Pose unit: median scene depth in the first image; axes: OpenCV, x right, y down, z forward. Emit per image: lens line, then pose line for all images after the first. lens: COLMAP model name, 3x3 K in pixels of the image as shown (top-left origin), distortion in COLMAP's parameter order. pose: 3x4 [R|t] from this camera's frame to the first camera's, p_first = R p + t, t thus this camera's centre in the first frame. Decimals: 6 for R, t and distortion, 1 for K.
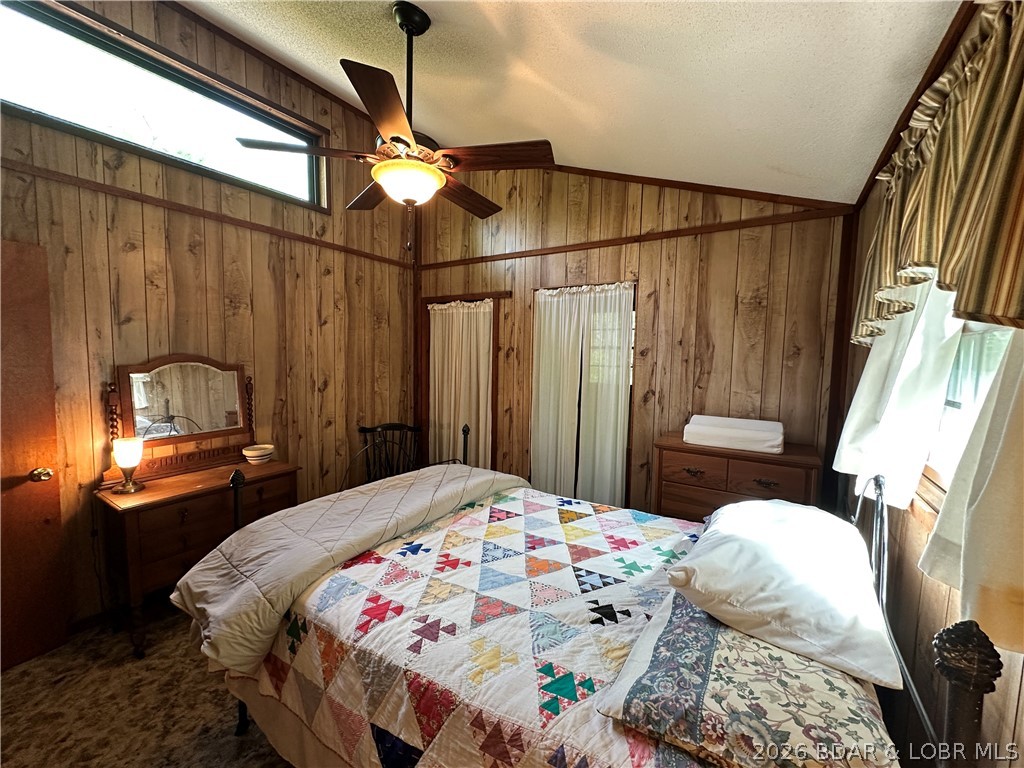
lens RADIAL K [[405.5, 0, 516.9], [0, 405.5, 384.3], [0, 0, 1]] dist [-0.002524, 0.000513]
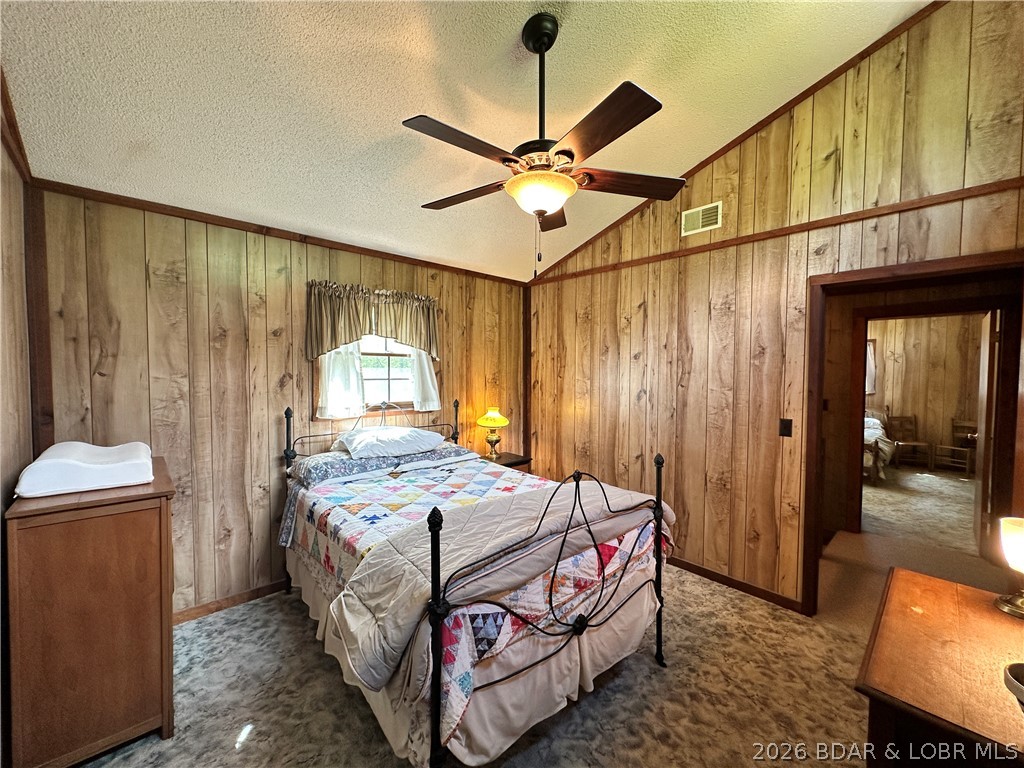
lens RADIAL K [[405.5, 0, 519.8], [0, 405.5, 385.9], [0, 0, 1]] dist [-0.002524, 0.000513]
pose [[-0.969806, -0.033755, 0.241531, -0.284181], [-0.006508, 0.993604, 0.112730, -0.081013], [-0.243792, 0.107754, -0.963823, 1.209628]]
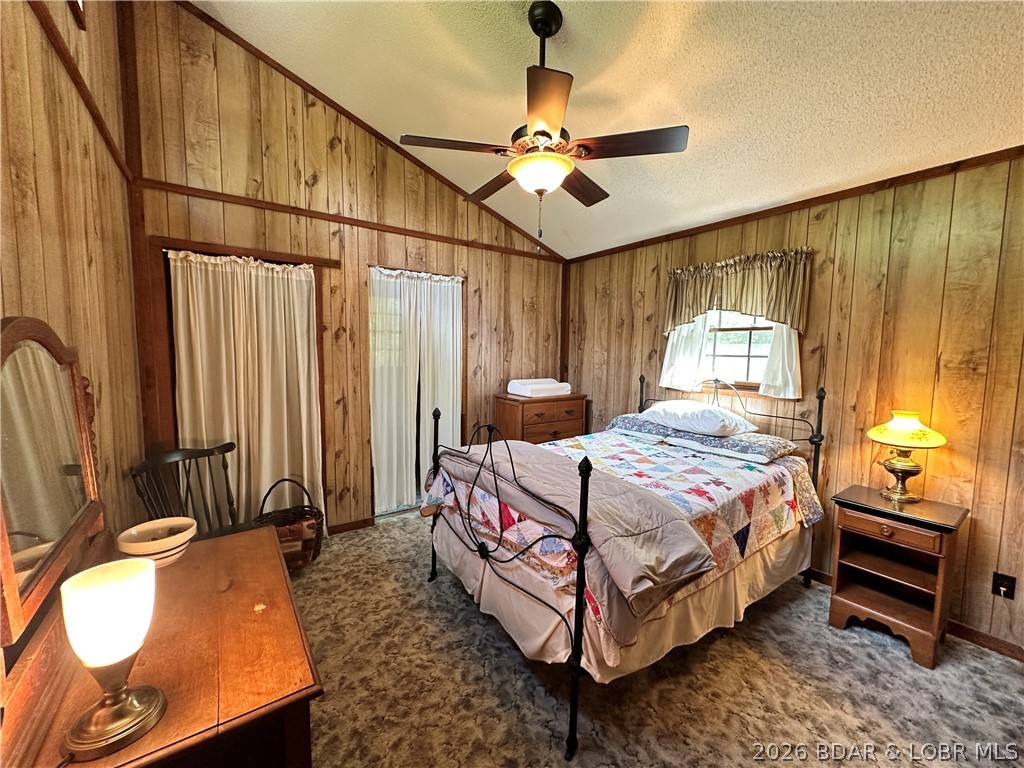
lens RADIAL K [[405.5, 0, 505.2], [0, 405.5, 384.5], [0, 0, 1]] dist [-0.002524, 0.000513]
pose [[0.383181, -0.090665, 0.919213, -0.801273], [0.061320, 0.995472, 0.072625, -0.013603], [-0.921636, 0.028538, 0.387006, 0.412315]]
